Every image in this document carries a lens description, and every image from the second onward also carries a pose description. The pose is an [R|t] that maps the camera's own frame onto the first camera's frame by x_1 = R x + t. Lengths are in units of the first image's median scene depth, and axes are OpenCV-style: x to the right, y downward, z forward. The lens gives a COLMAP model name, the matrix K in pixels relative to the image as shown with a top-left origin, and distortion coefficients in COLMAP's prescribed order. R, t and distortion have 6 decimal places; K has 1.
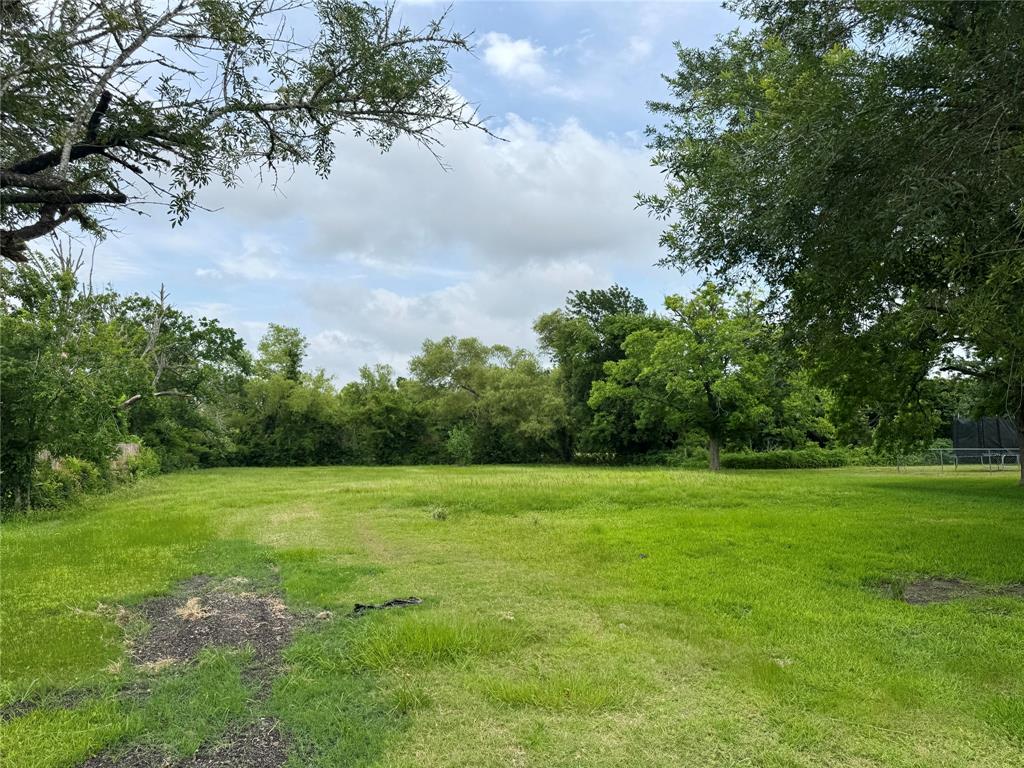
lens RADIAL K [[722.9, 0, 506.9], [0, 722.9, 375.5], [0, 0, 1]] dist [0.028467, -0.016082]
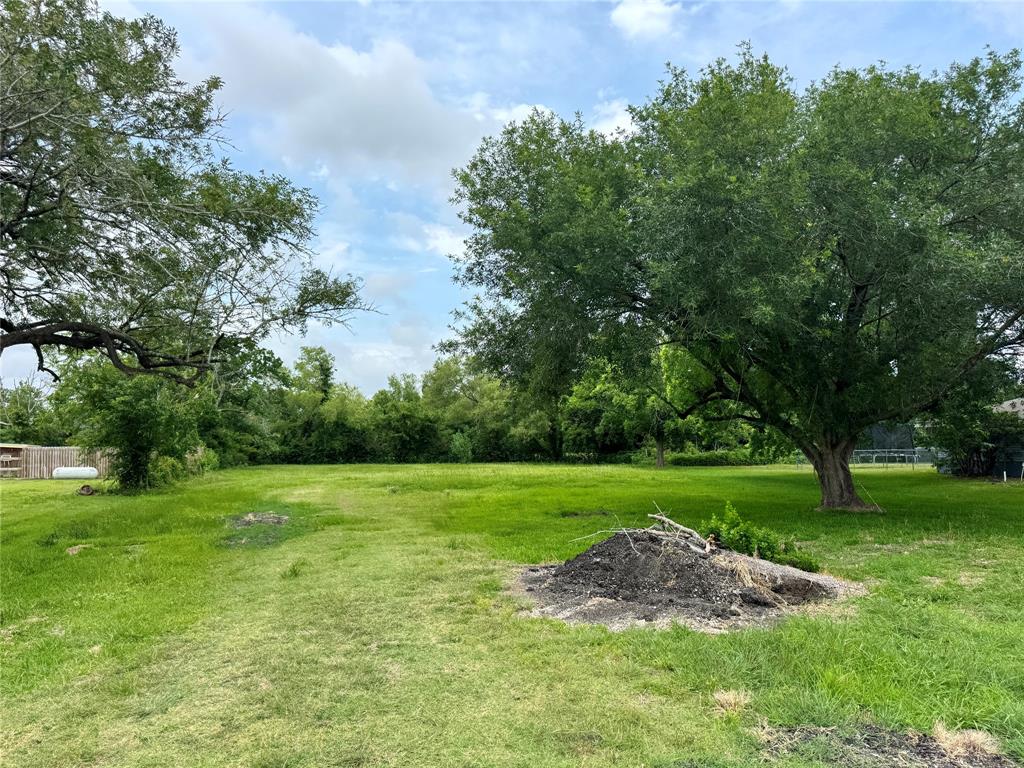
lens RADIAL K [[722.9, 0, 518.8], [0, 722.9, 393.9], [0, 0, 1]] dist [0.028467, -0.016082]
pose [[0.999149, -0.003010, -0.041127, 0.079078], [0.004063, 0.999665, 0.025552, -0.021458], [0.041036, -0.025698, 0.998827, -0.193606]]
